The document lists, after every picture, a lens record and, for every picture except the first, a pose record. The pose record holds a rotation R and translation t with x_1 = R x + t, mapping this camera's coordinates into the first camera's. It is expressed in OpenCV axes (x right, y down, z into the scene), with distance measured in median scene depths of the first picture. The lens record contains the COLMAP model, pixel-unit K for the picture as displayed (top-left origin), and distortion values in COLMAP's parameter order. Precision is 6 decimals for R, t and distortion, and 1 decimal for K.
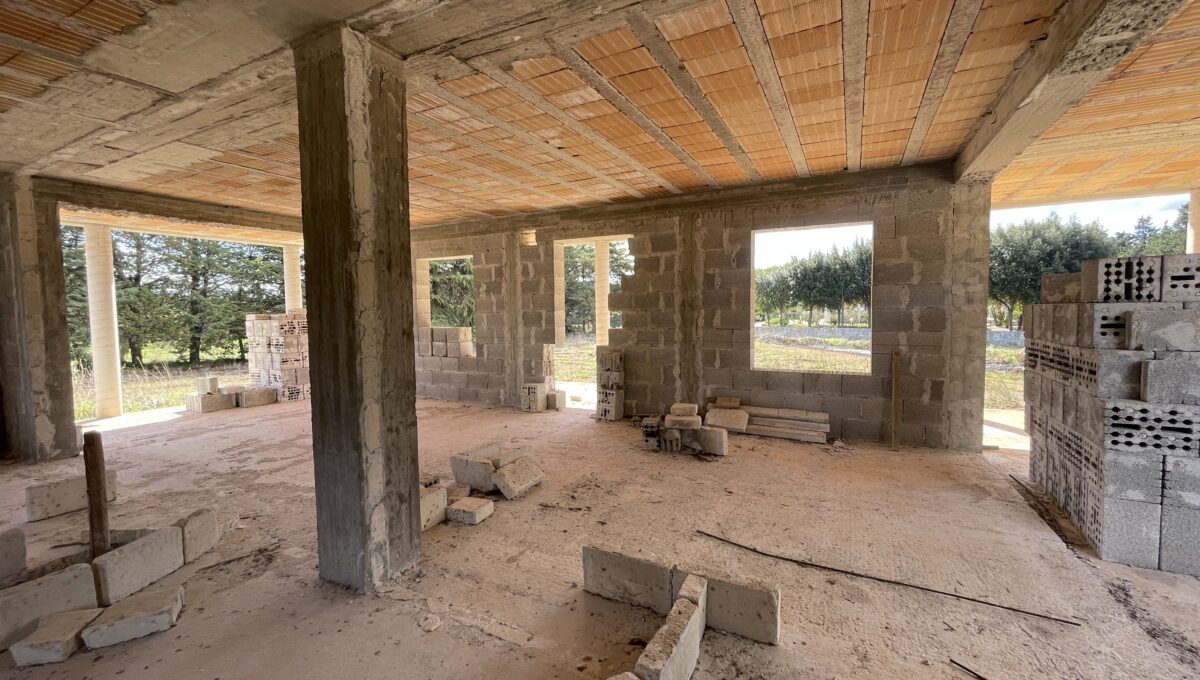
lens RADIAL K [[485.1, 0, 599.1], [0, 485.1, 336.5], [0, 0, 1]] dist [-0.000988, 0.000046]
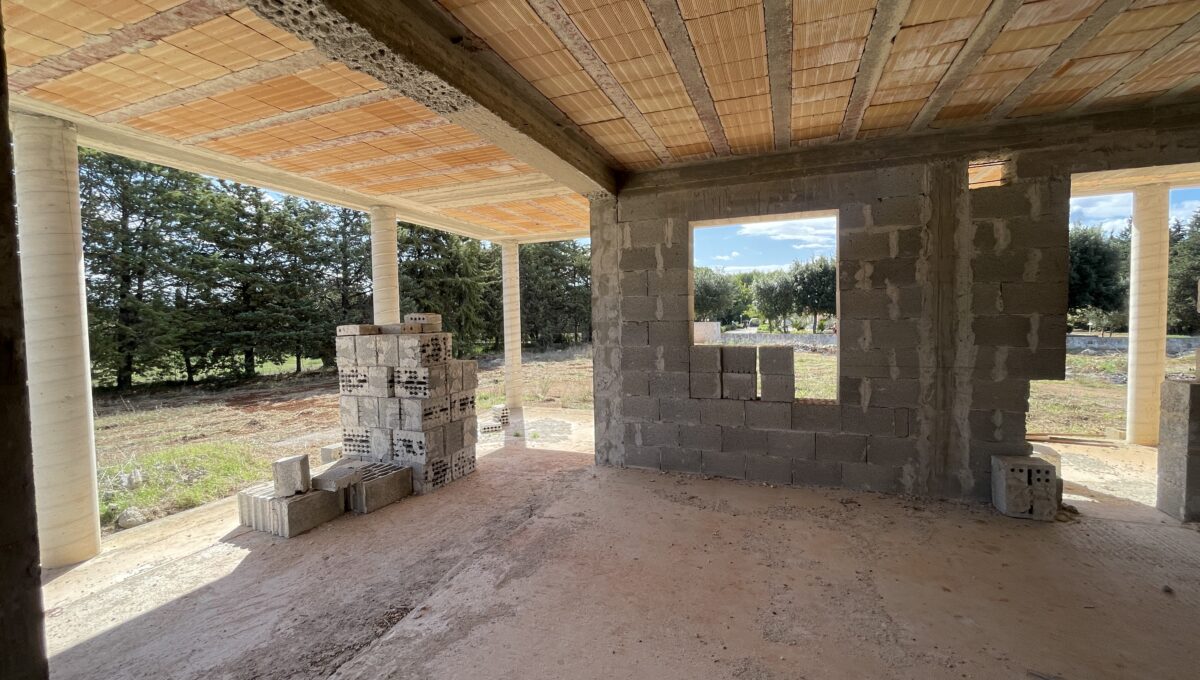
lens RADIAL K [[489.8, 0, 597.6], [0, 489.8, 333.8], [0, 0, 1]] dist [-0.001727, -0.000044]
pose [[0.994504, -0.008347, 0.104367, -0.627850], [0.010662, 0.999709, -0.021648, -0.026586], [-0.104155, 0.022642, 0.994303, 0.545950]]
